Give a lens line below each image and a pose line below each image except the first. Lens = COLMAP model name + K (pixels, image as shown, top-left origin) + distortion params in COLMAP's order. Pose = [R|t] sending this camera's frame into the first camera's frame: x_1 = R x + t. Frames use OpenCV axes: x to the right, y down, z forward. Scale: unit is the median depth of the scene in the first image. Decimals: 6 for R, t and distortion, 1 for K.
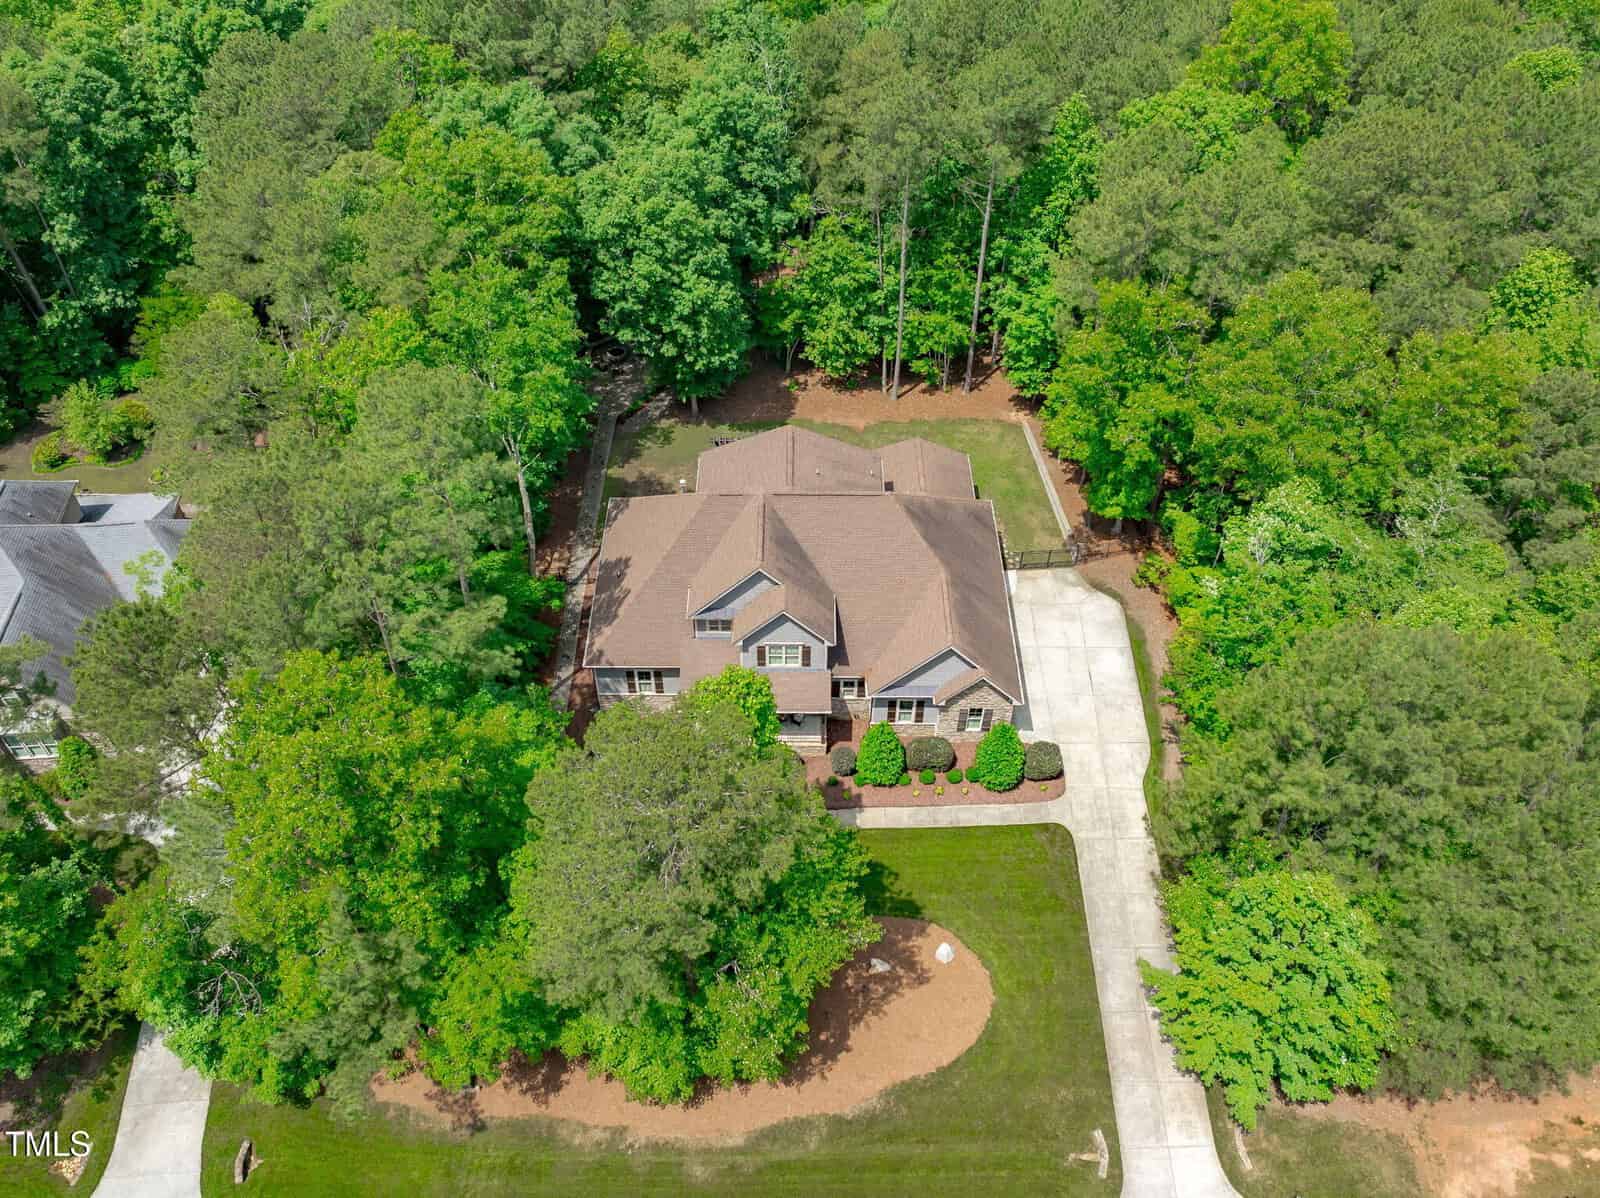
lens RADIAL K [[1264.6, 0, 800.0], [0, 1264.6, 599.0], [0, 0, 1]] dist [-0.008736, -0.005519]
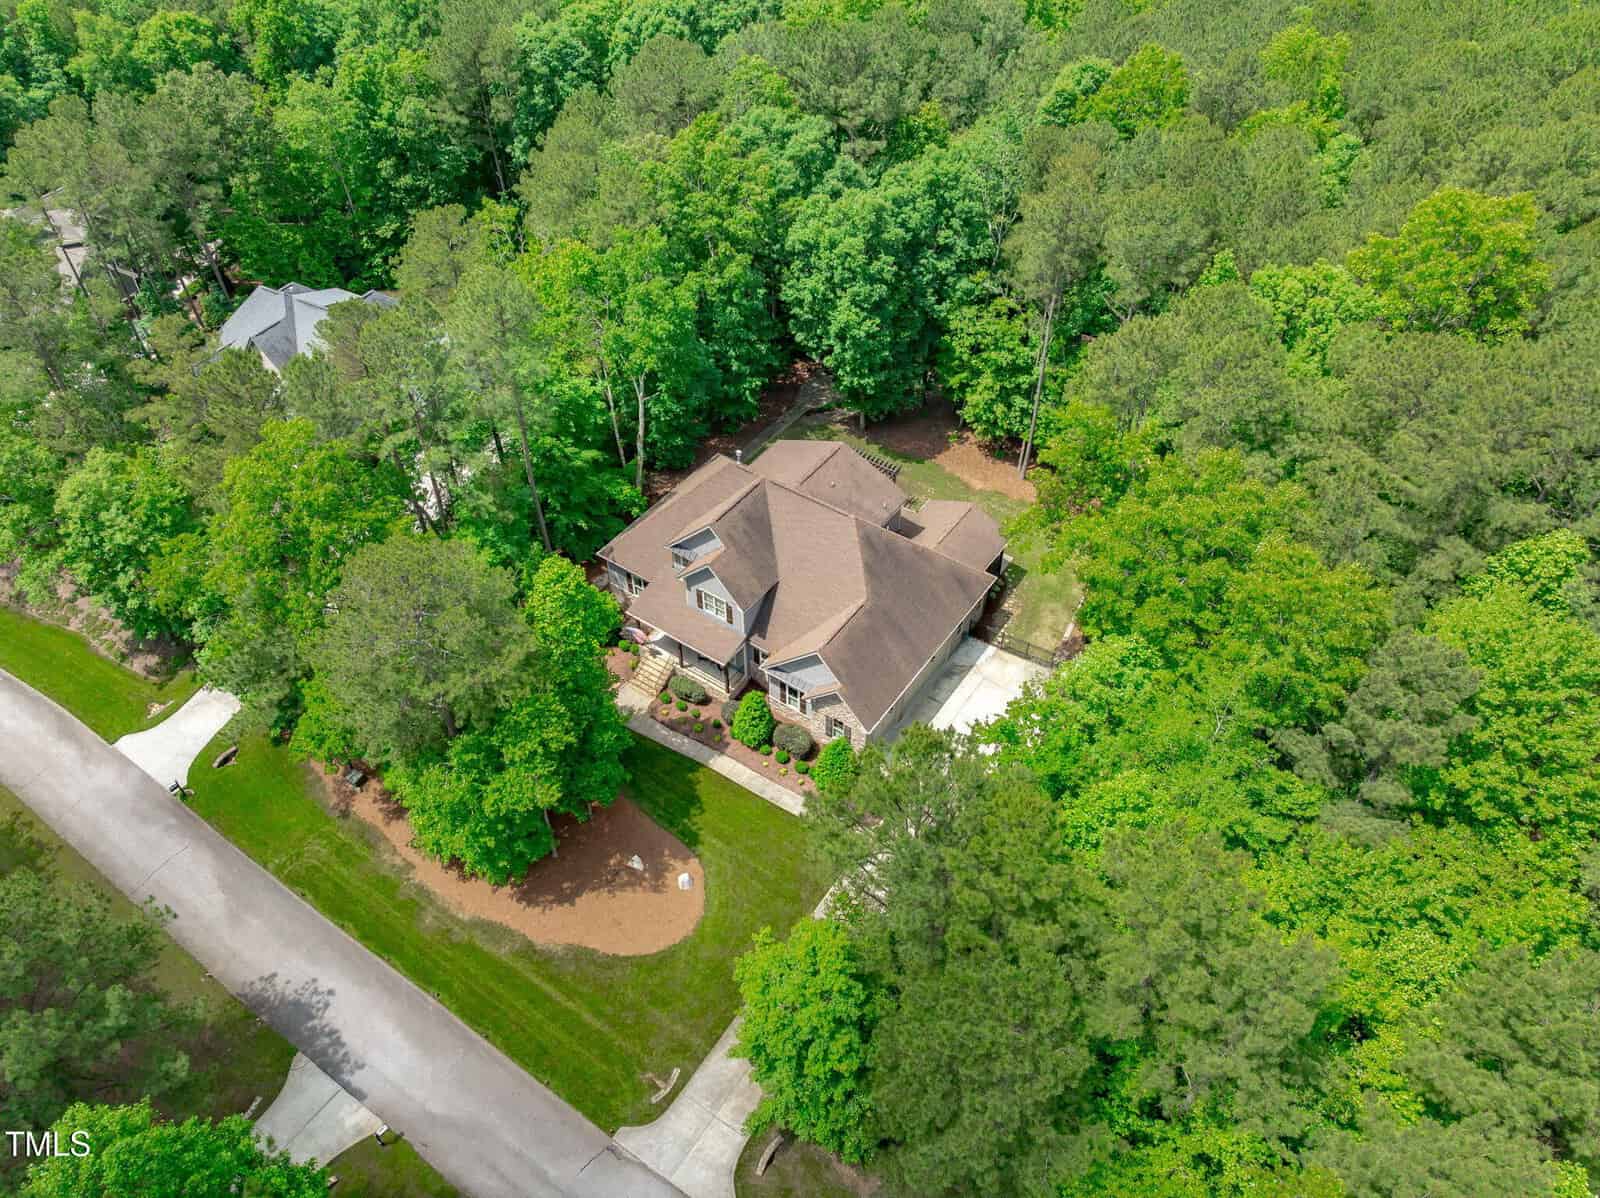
lens RADIAL K [[1109.1, 0, 802.2], [0, 1109.1, 623.2], [0, 0, 1]] dist [-0.001746, -0.000633]
pose [[0.818735, 0.408797, -0.403185, 0.414568], [-0.411829, 0.907405, 0.083748, -0.053432], [0.400088, 0.097476, 0.911278, 0.069783]]
